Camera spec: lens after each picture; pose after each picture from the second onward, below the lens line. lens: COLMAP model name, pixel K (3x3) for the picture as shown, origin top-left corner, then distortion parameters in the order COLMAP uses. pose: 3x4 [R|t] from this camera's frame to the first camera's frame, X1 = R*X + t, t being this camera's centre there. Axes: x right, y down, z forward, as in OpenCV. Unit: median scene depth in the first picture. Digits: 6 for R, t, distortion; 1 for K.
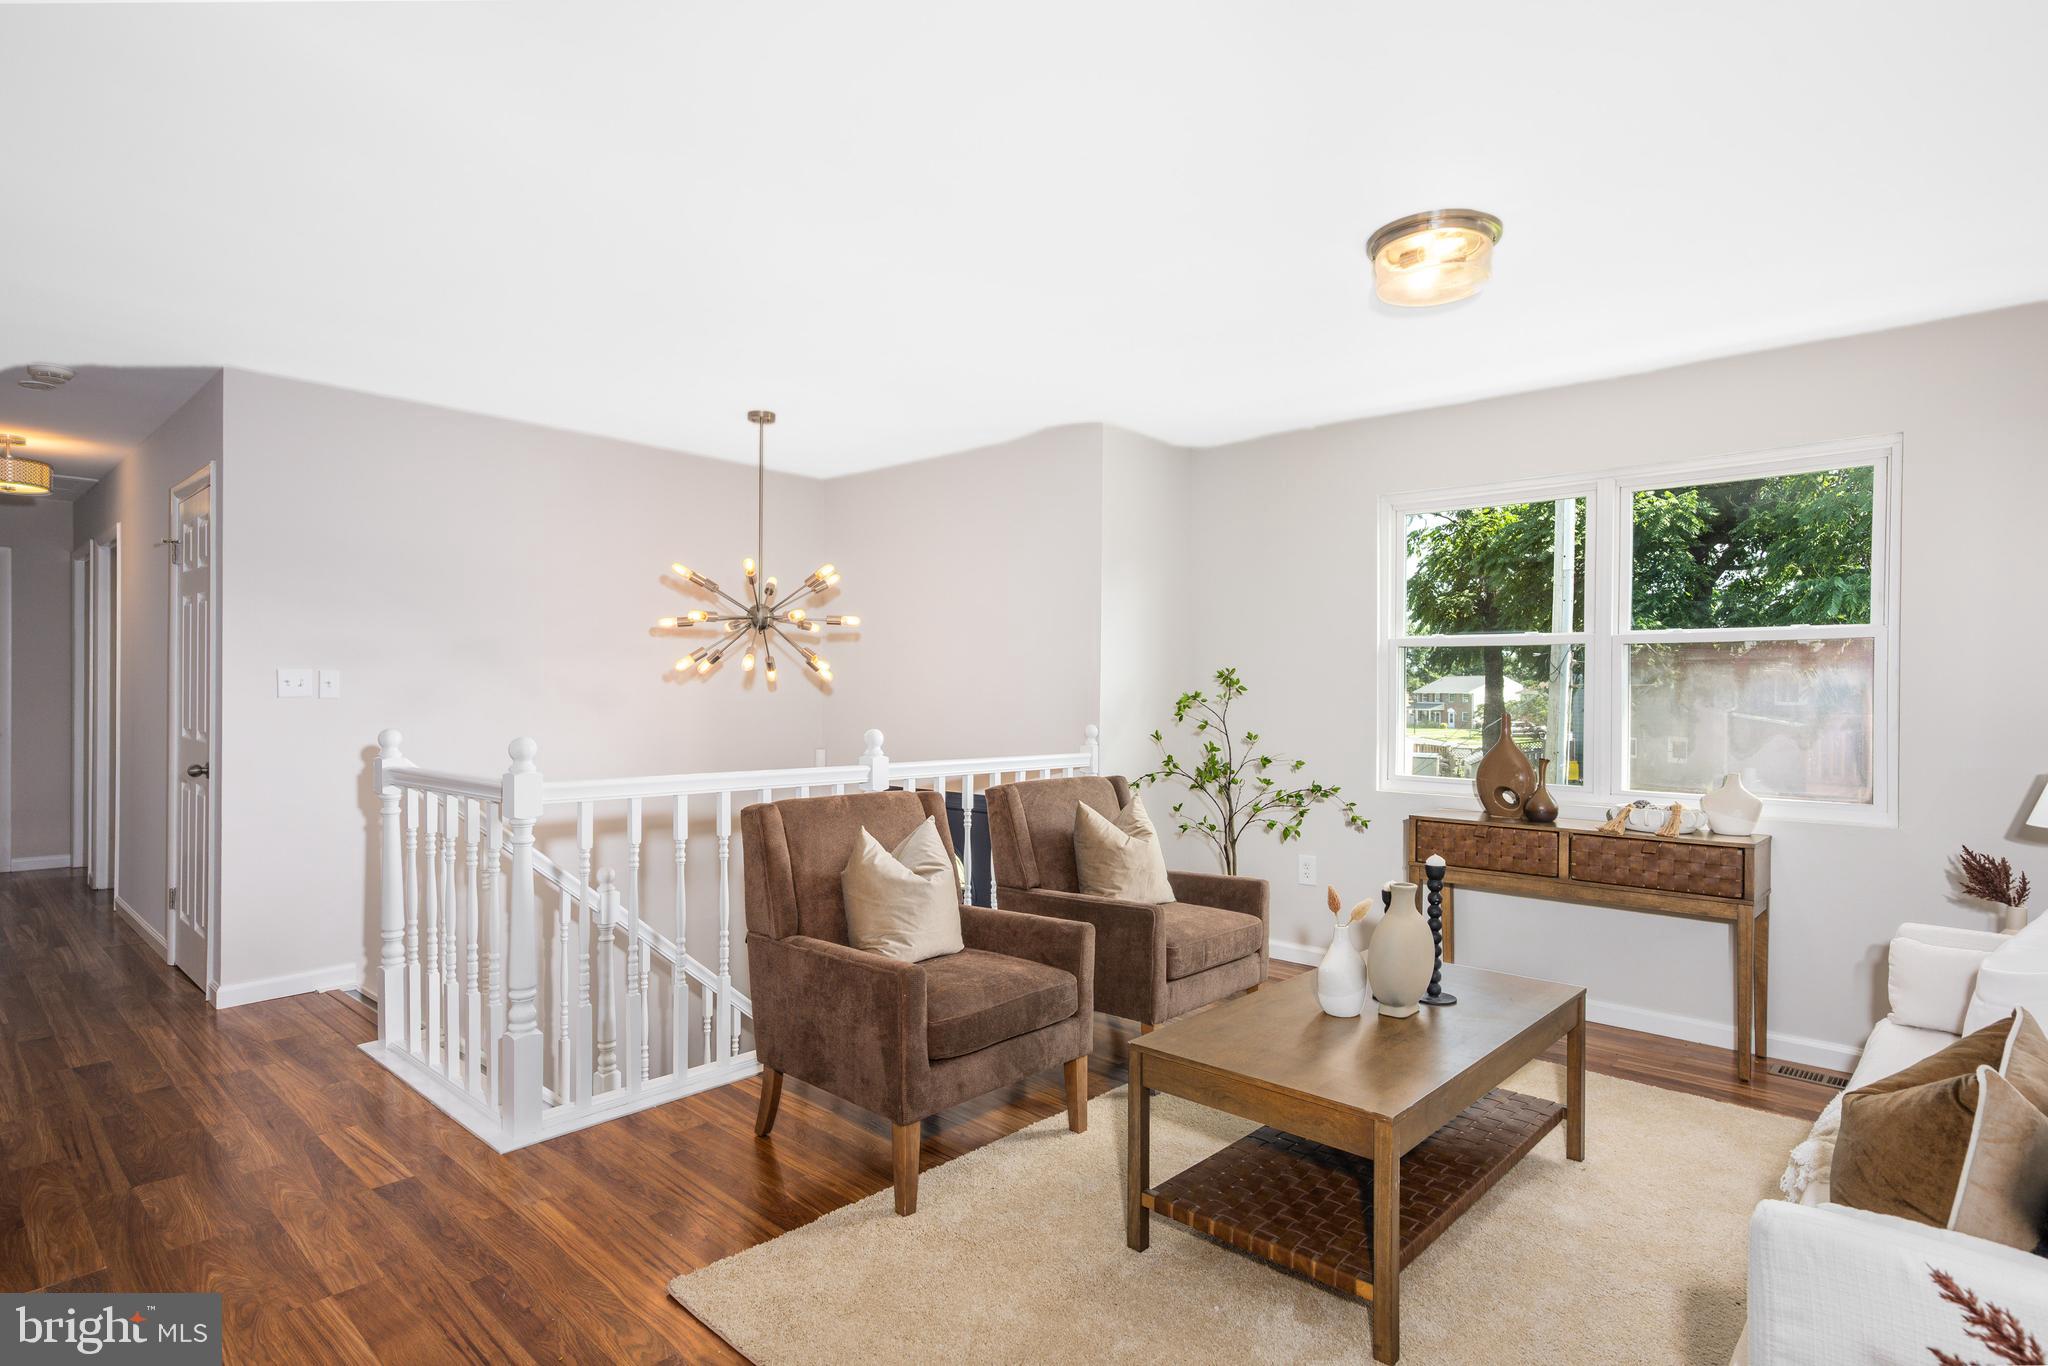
lens RADIAL K [[1049.0, 0, 1018.8], [0, 1049.0, 676.4], [0, 0, 1]] dist [-0.010858, 0.002282]
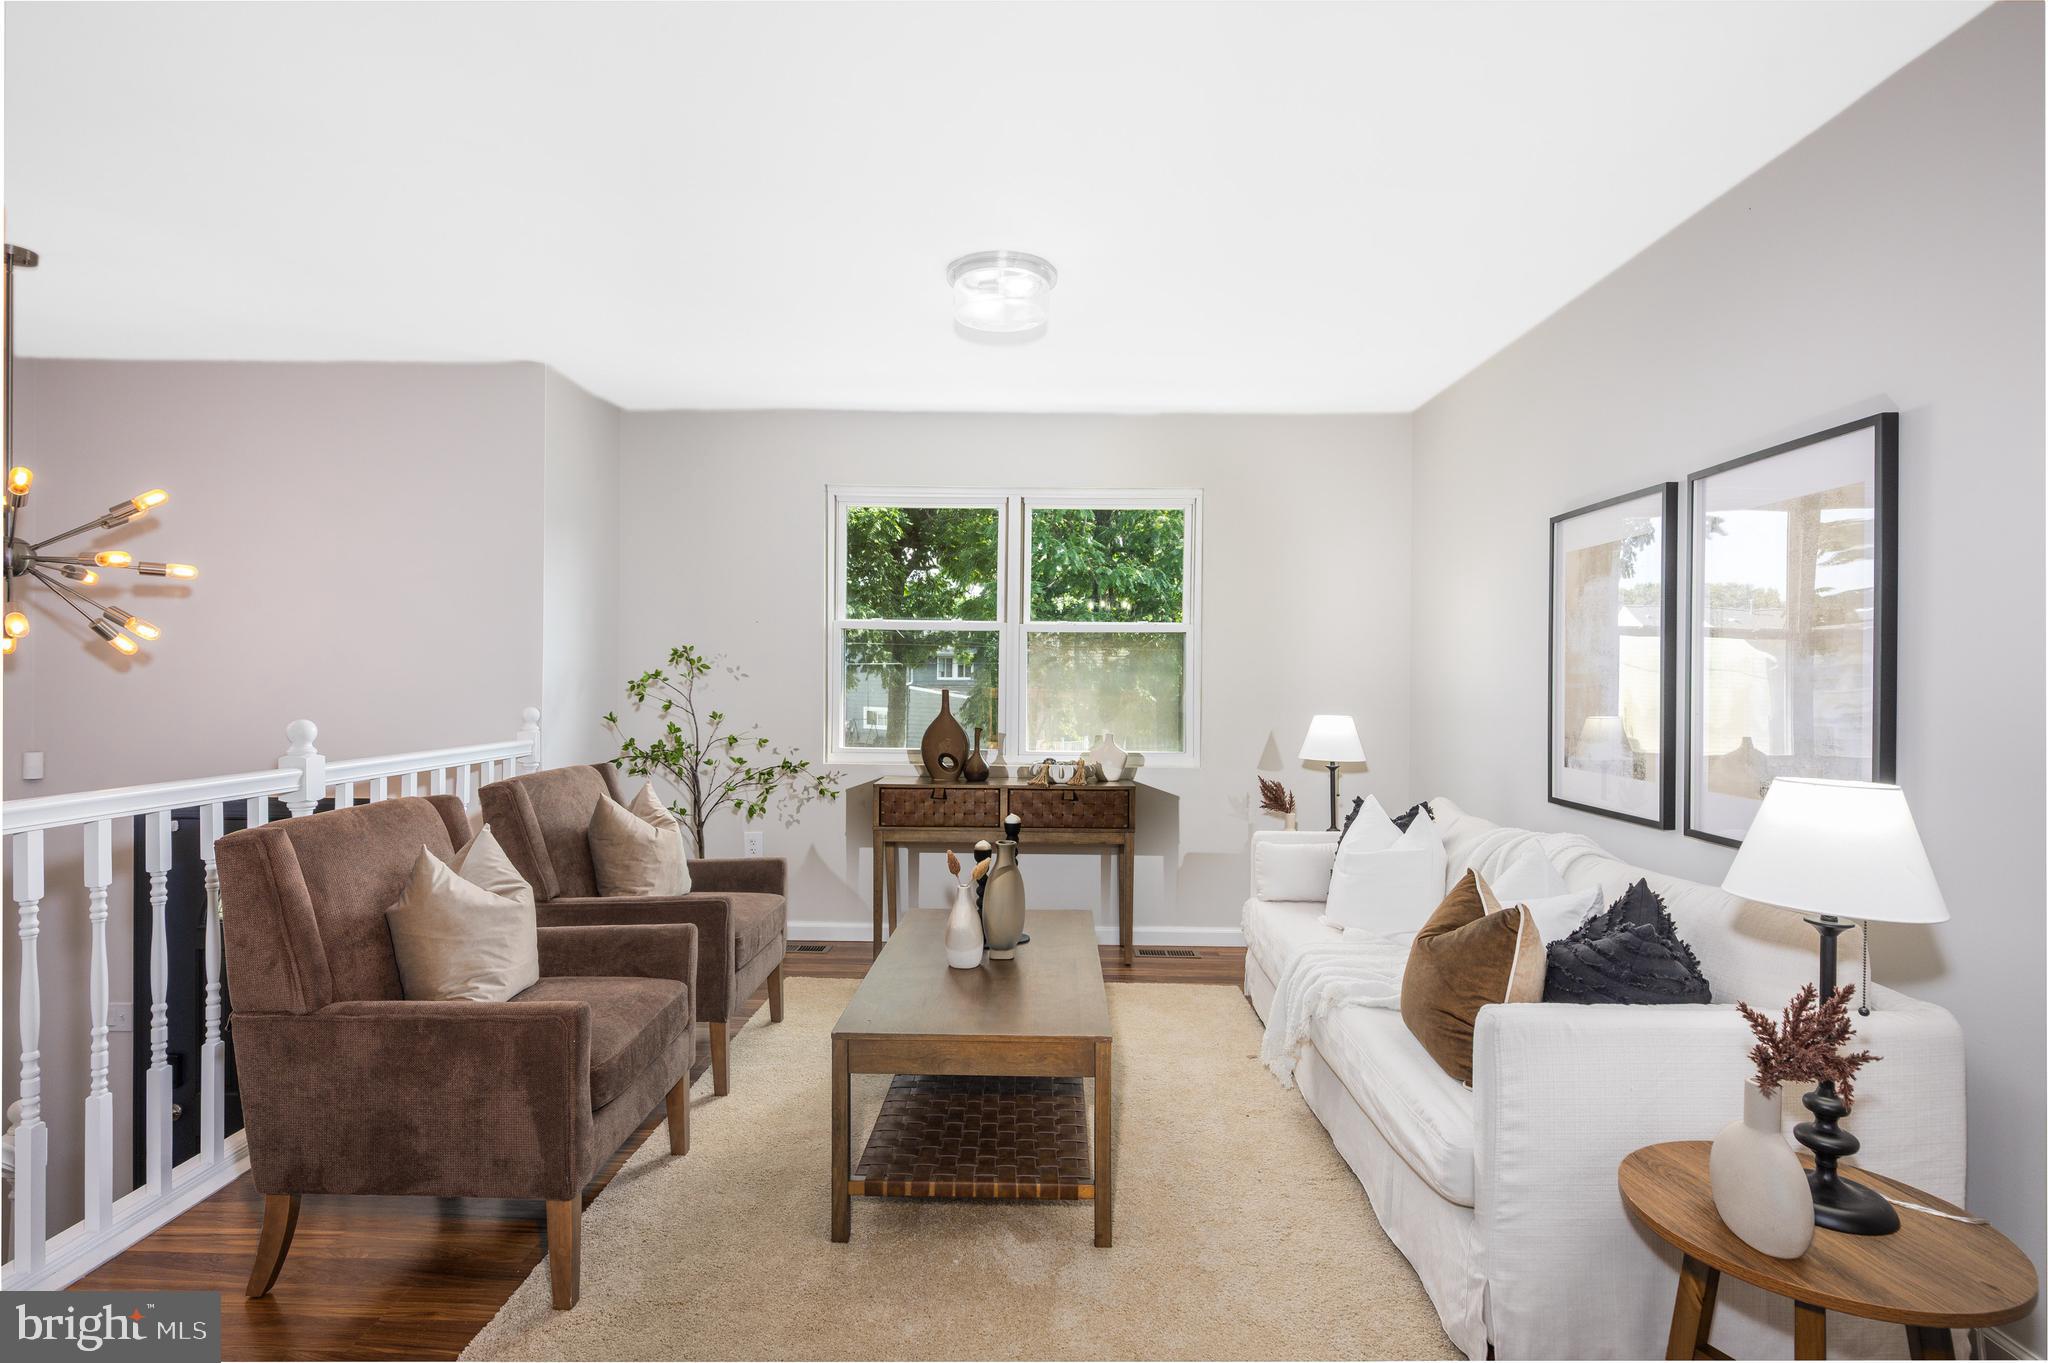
lens RADIAL K [[1049.0, 0, 971.6], [0, 1049.0, 660.8], [0, 0, 1]] dist [-0.010858, 0.002282]
pose [[0.741828, 0.007748, 0.670545, -0.297779], [-0.012968, 0.999912, 0.002793, -0.000031], [-0.670464, -0.010768, 0.741864, 0.128372]]
